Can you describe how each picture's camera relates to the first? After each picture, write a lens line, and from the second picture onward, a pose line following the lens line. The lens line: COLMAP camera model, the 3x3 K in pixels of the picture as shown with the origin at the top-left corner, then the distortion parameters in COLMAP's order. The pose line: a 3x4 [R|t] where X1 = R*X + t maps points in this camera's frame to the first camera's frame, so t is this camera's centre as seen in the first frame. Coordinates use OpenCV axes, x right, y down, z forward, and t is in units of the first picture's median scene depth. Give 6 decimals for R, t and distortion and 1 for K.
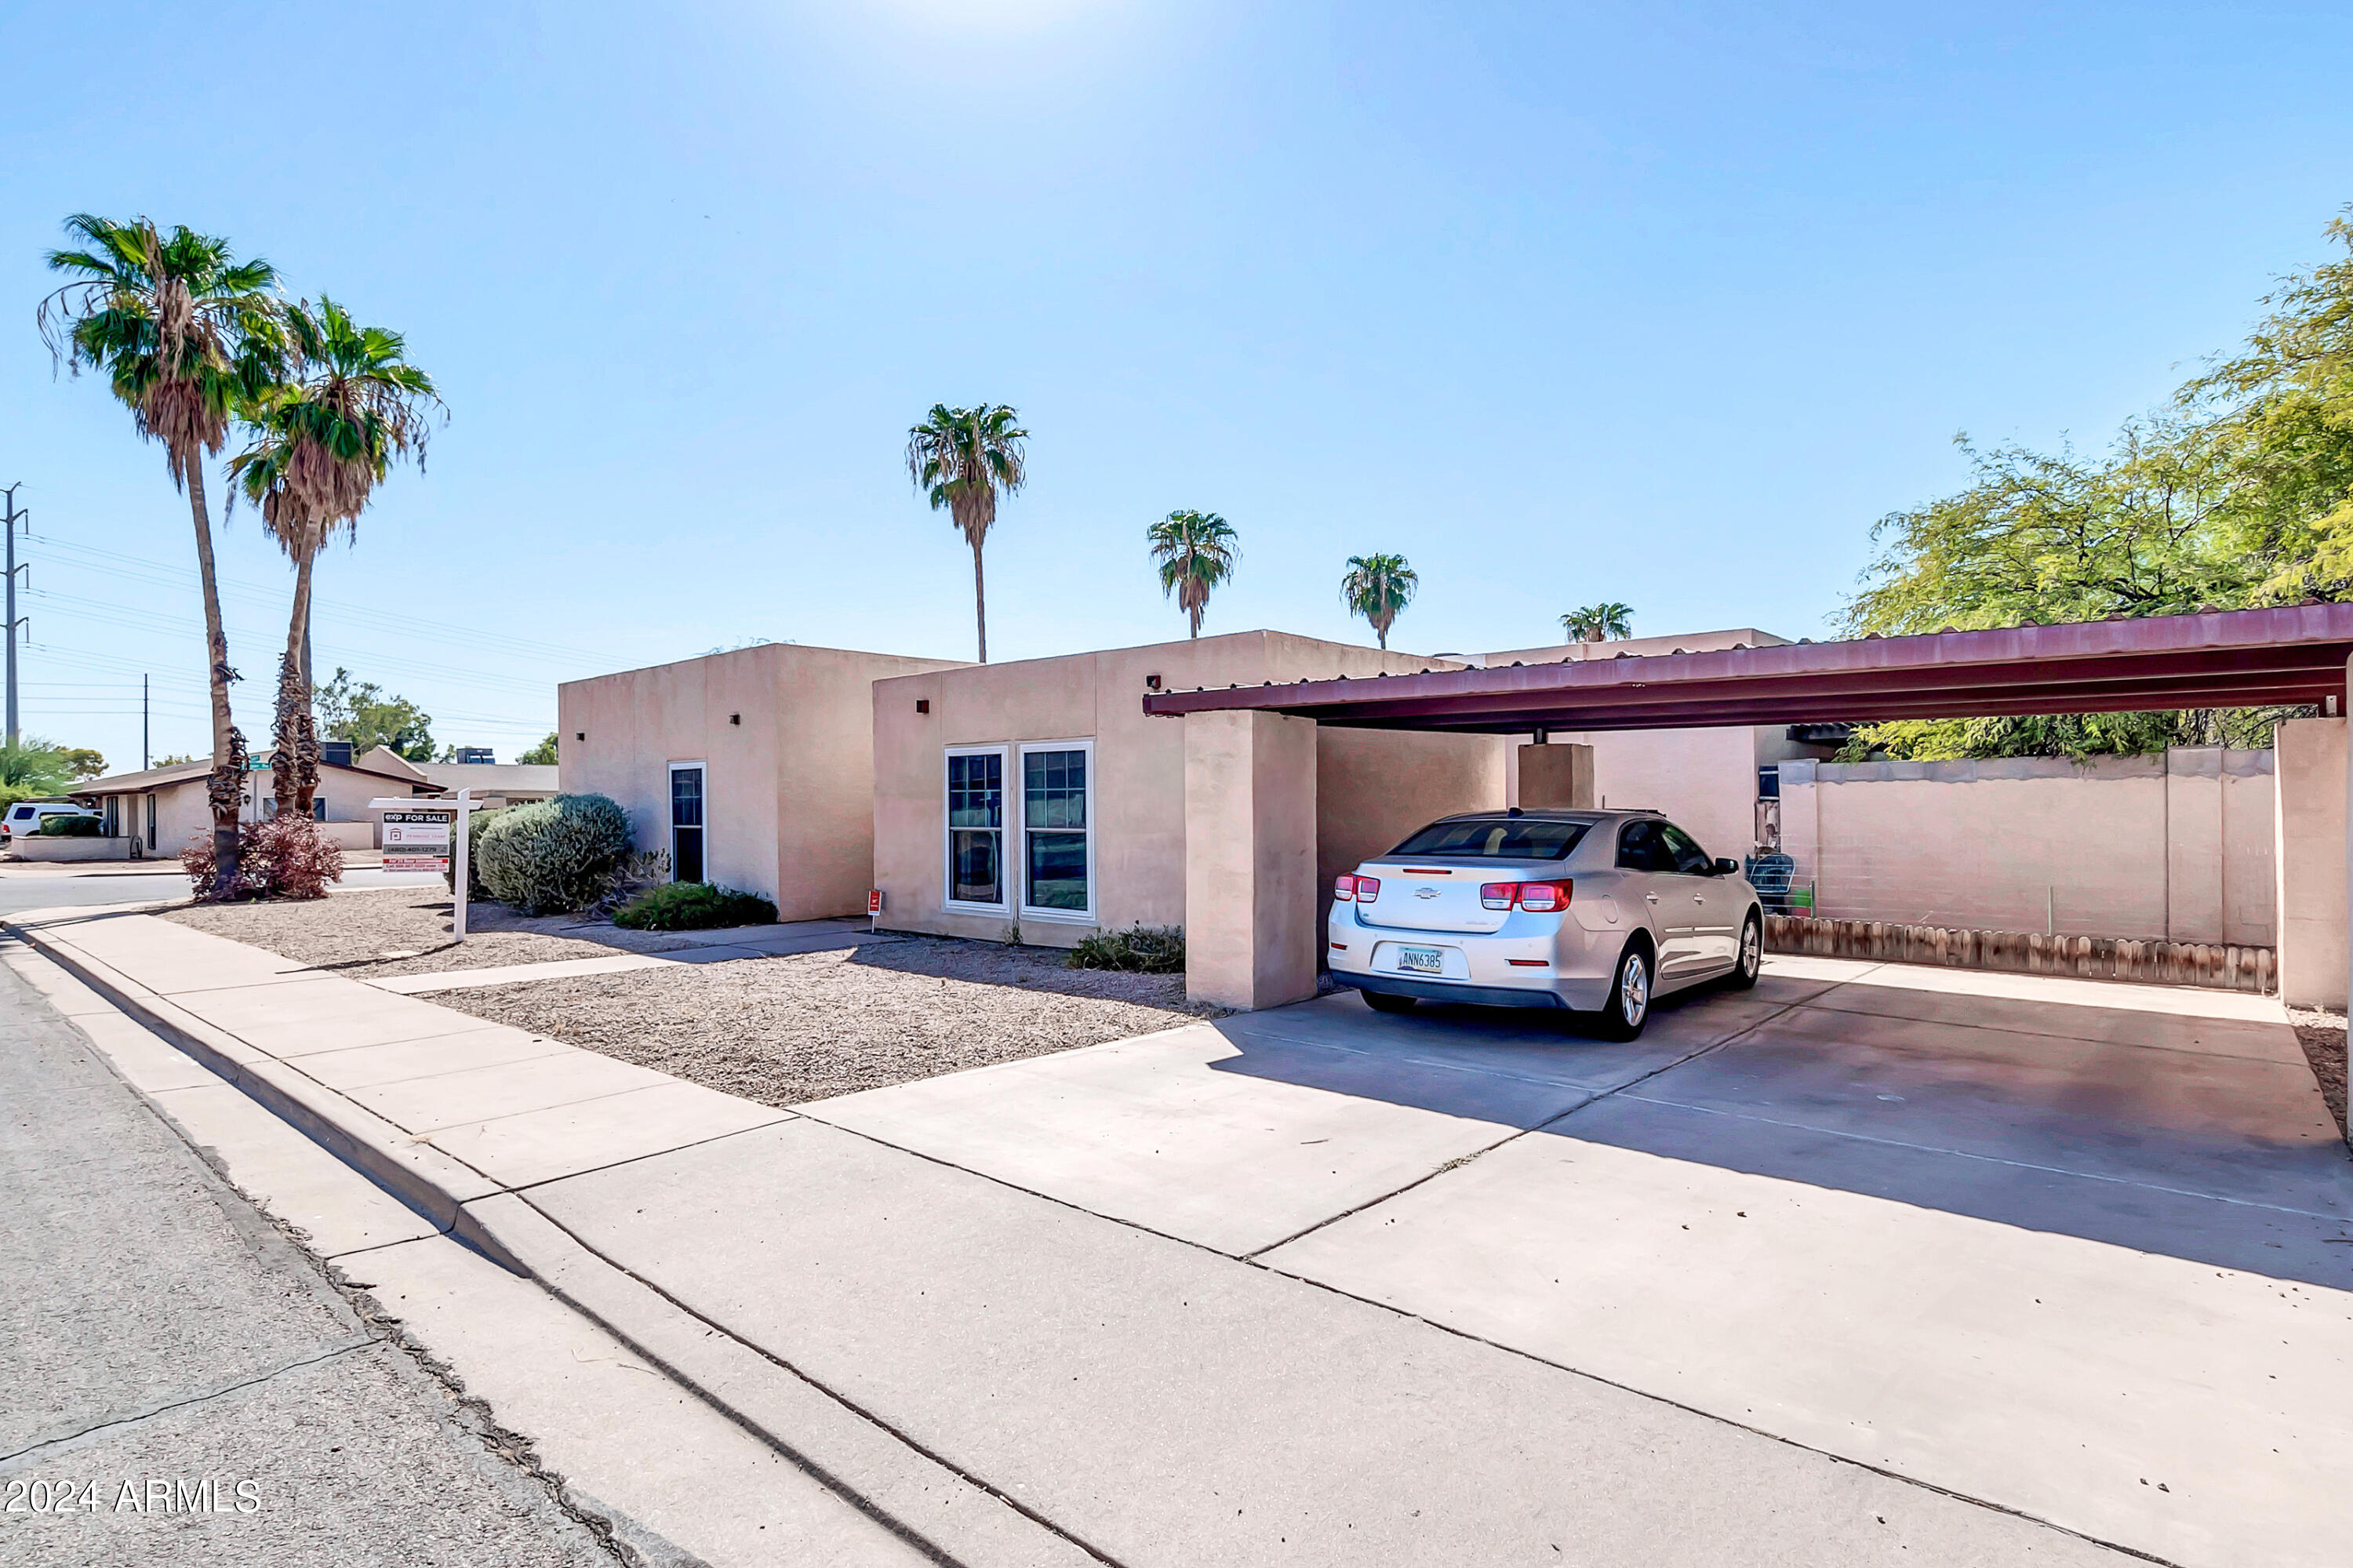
lens RADIAL K [[1171.9, 0, 1176.5], [0, 1171.9, 784.0], [0, 0, 1]] dist [-0.000626, -0.000037]
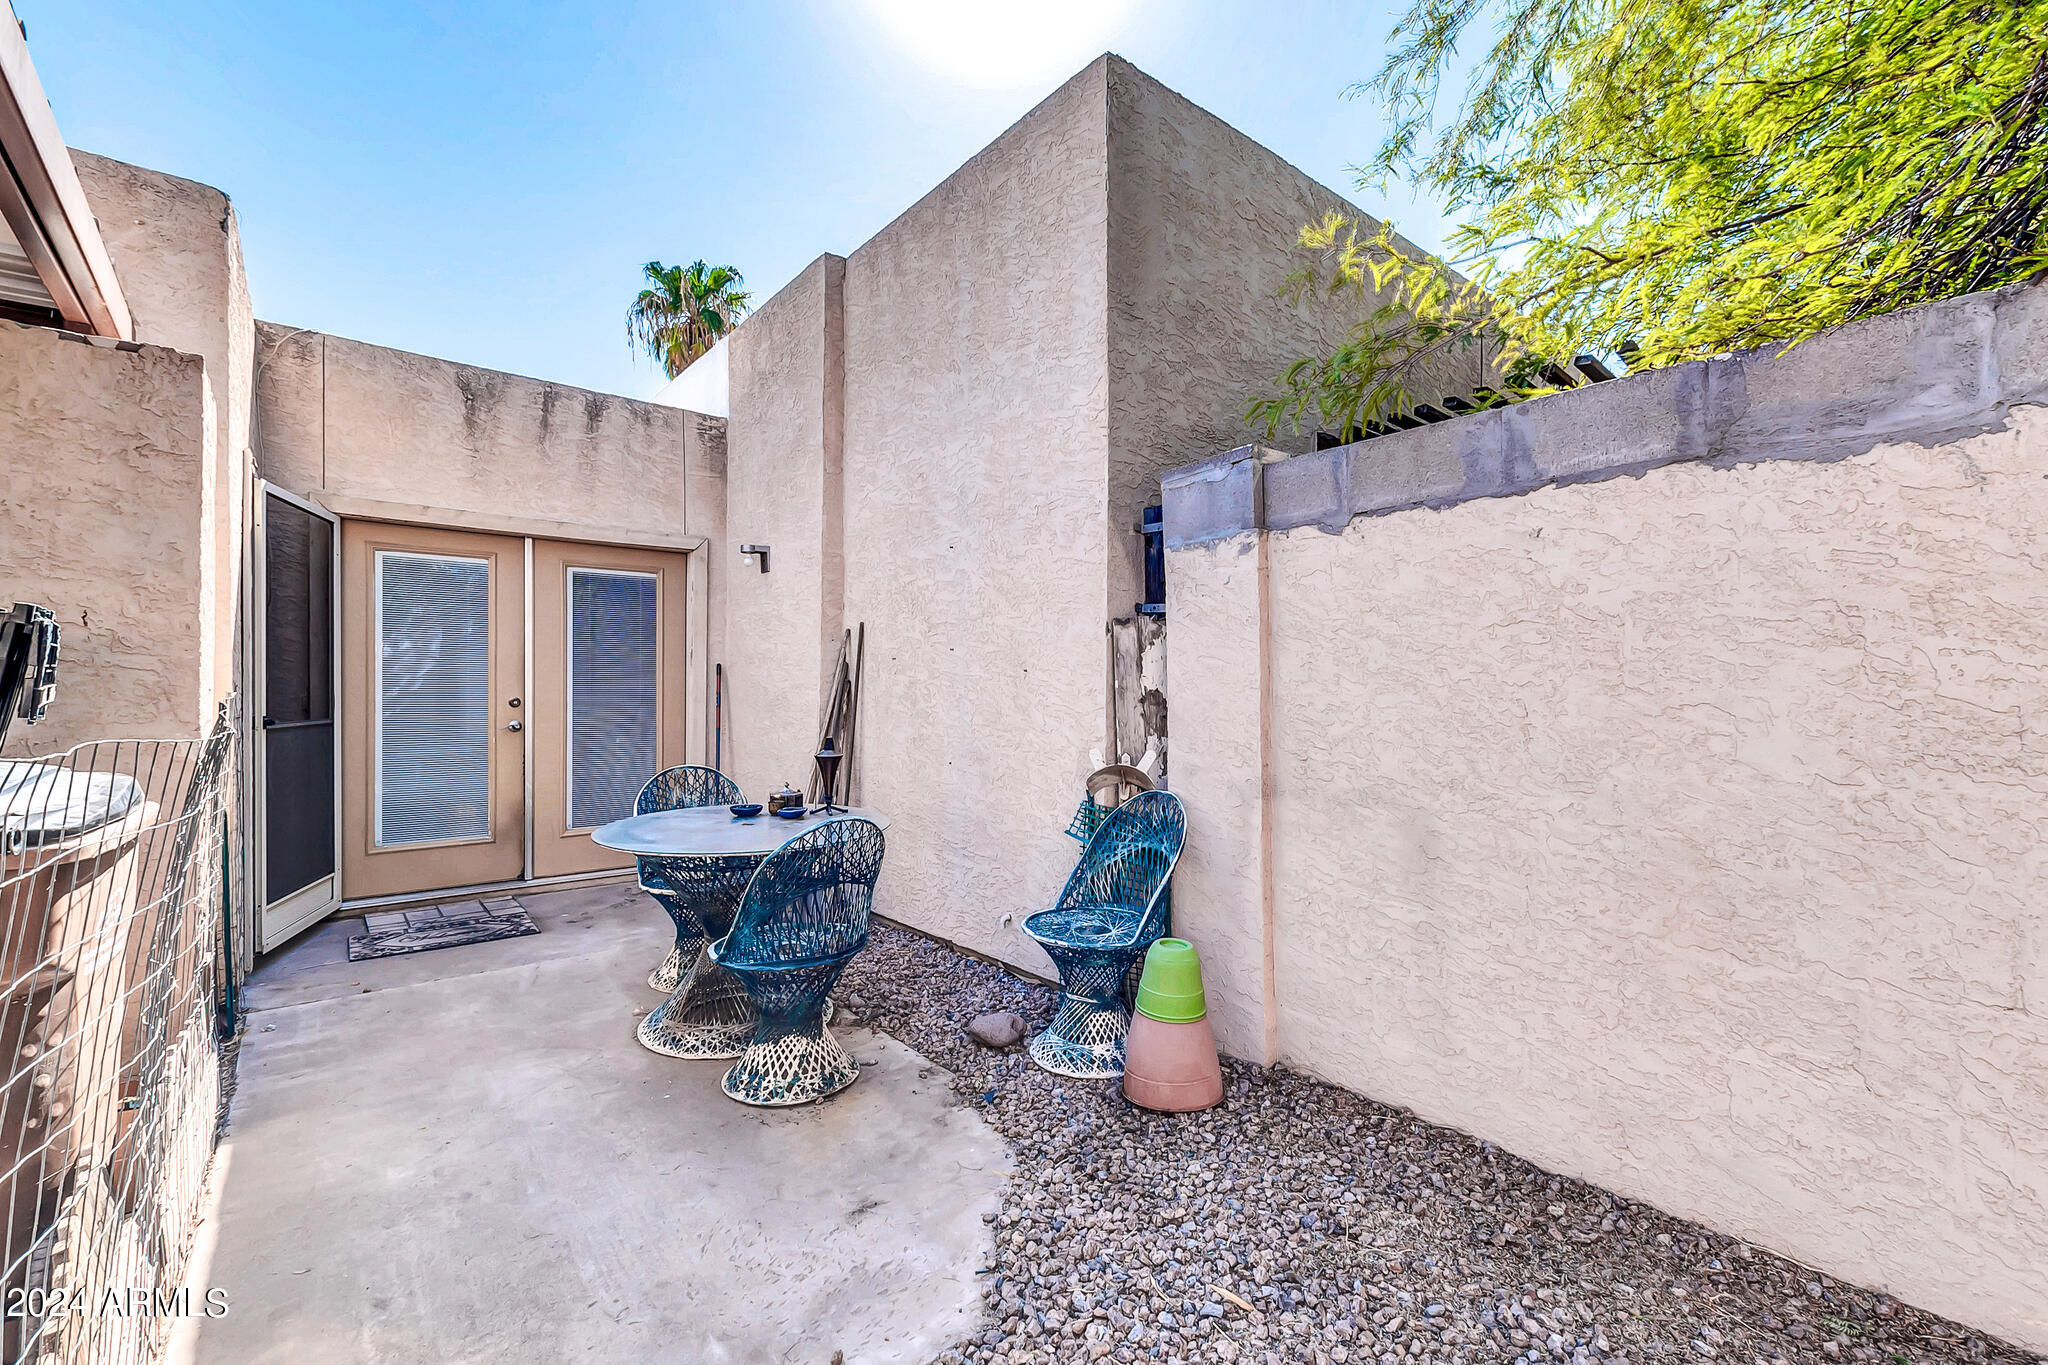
lens RADIAL K [[895.0, 0, 1024.0], [0, 895.0, 682.5], [0, 0, 1]] dist [0.019421, 0.000070]
pose [[0.987721, 0.004653, -0.156161, 0.526265], [-0.004011, 0.999982, 0.004424, 0.031979], [0.156179, -0.003744, 0.987722, 0.790818]]
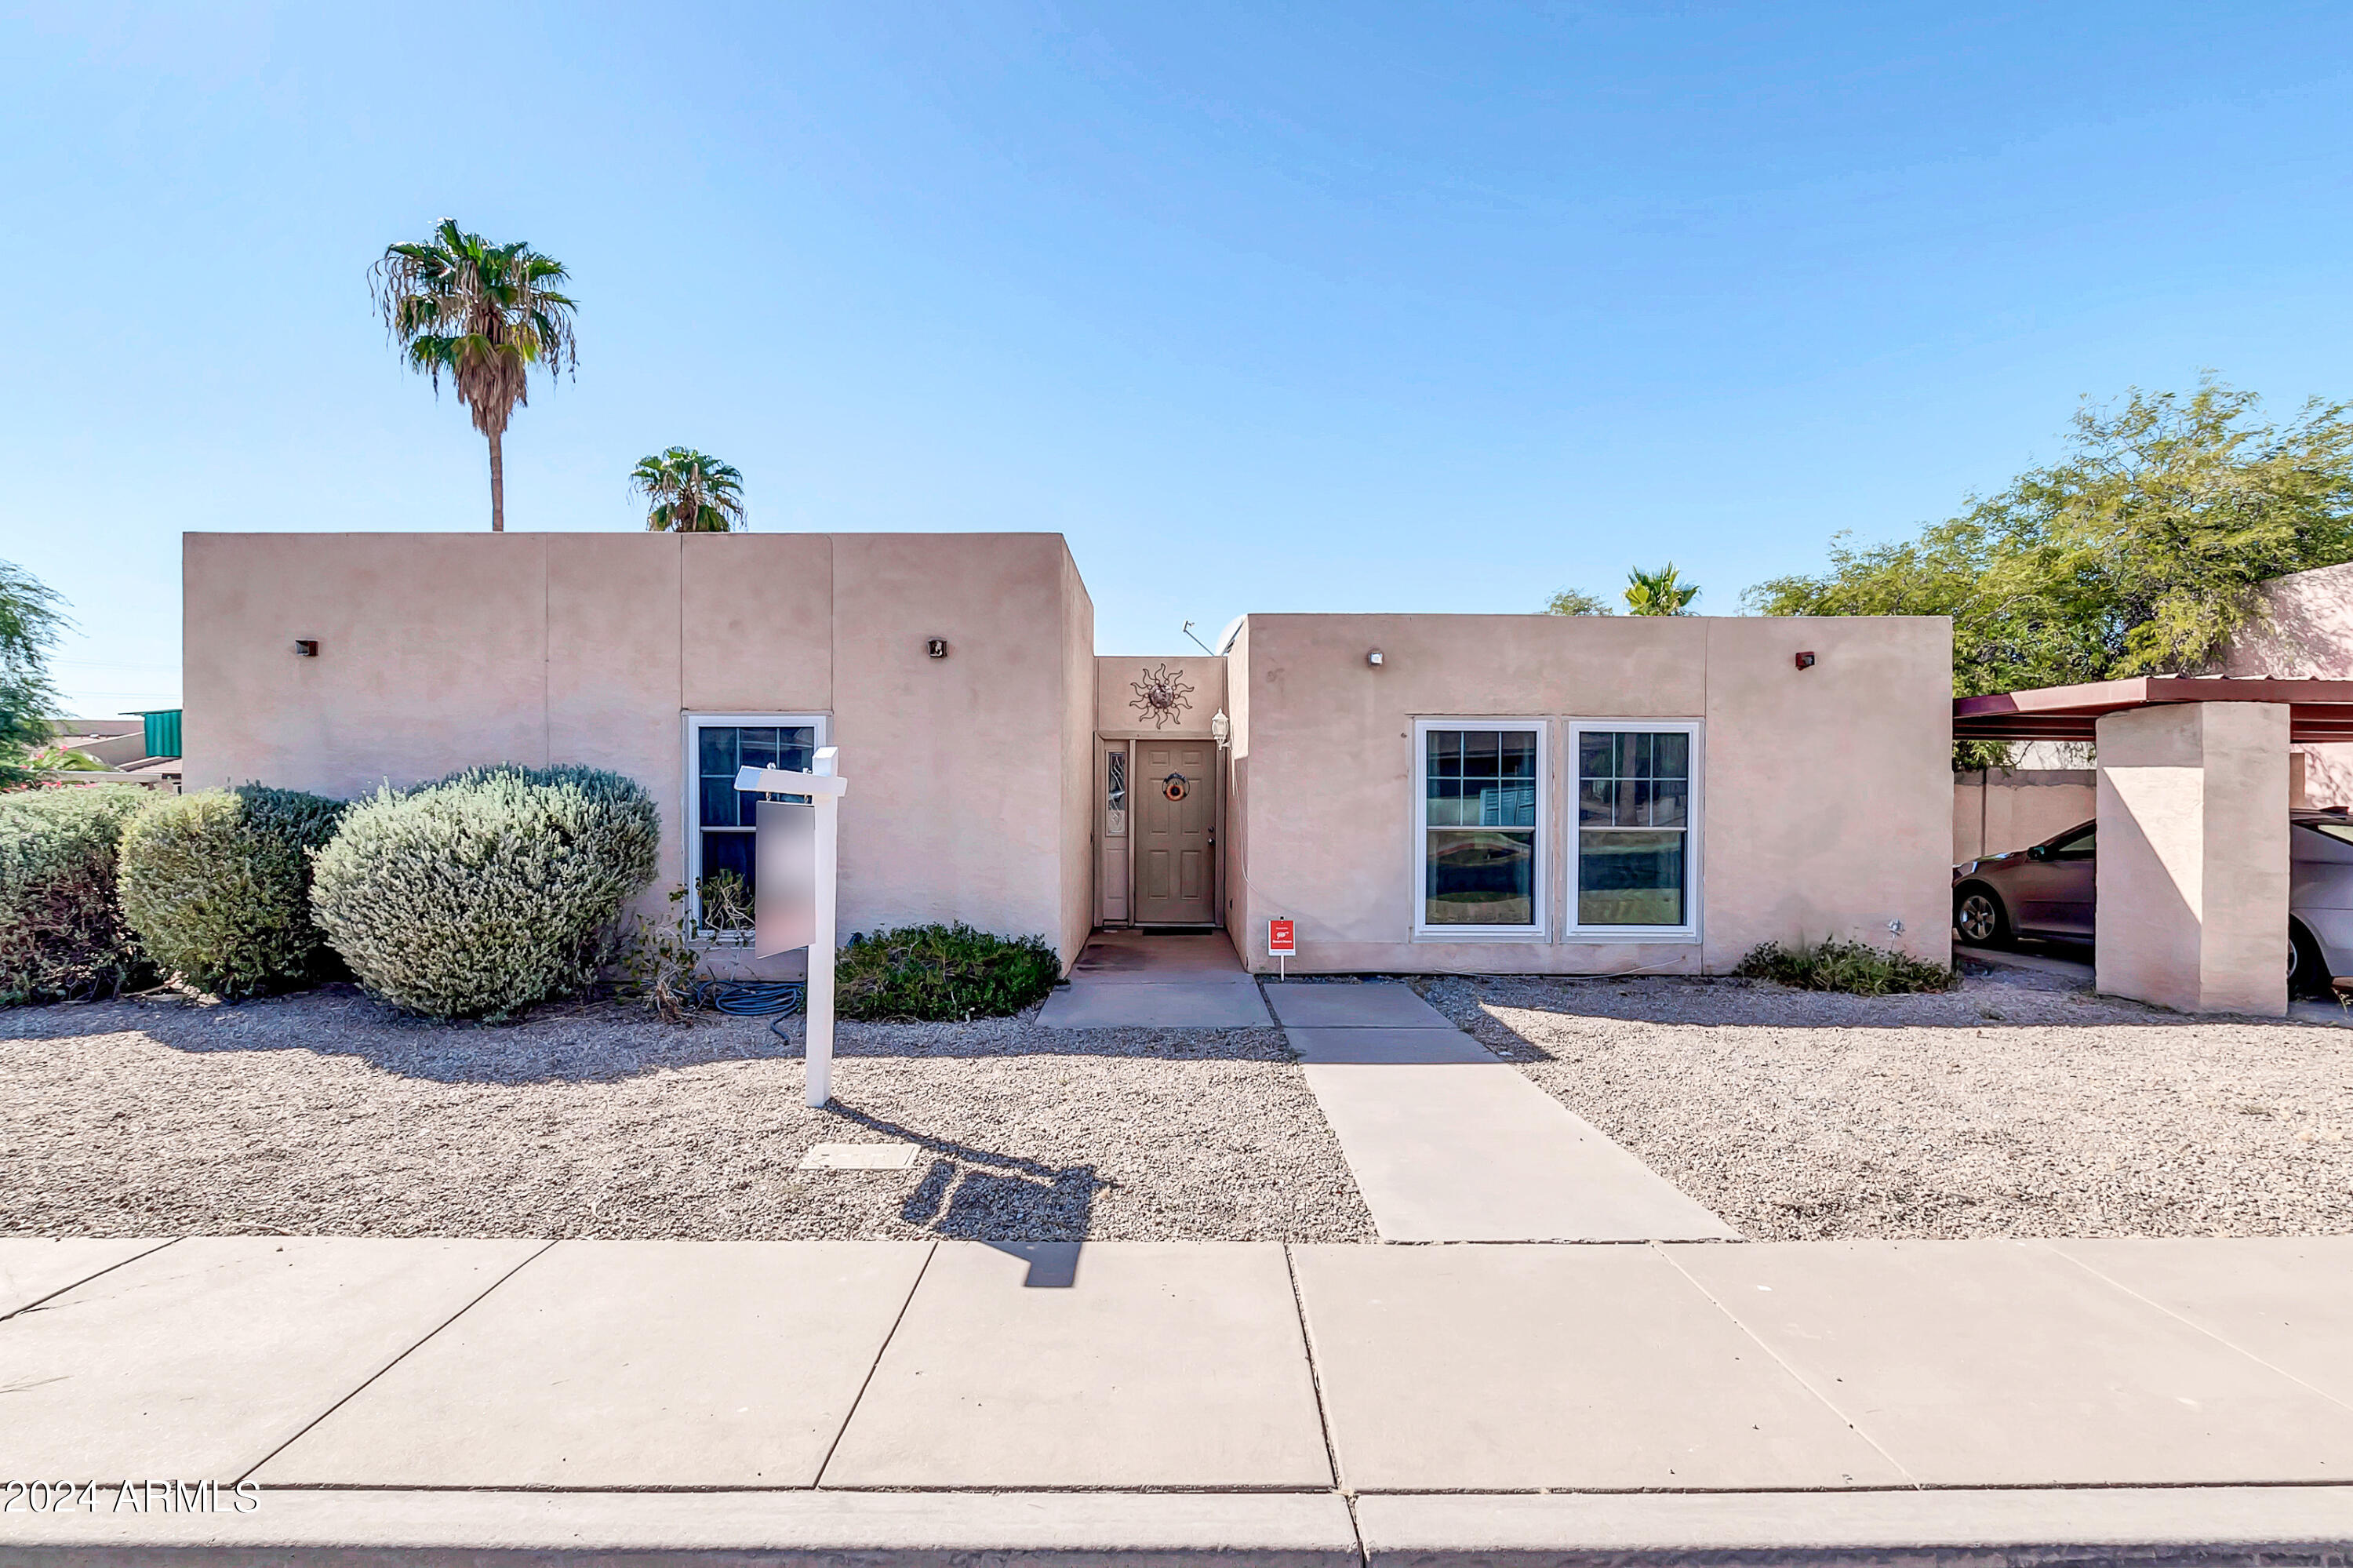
lens RADIAL K [[1058.1, 0, 1176.5], [0, 1058.1, 784.0], [0, 0, 1]] dist [-0.009377, -0.000044]
pose [[0.746096, 0.017266, 0.665614, -0.733064], [-0.020986, 0.999777, -0.002412, 0.014459], [-0.665508, -0.012169, 0.746292, 0.588821]]
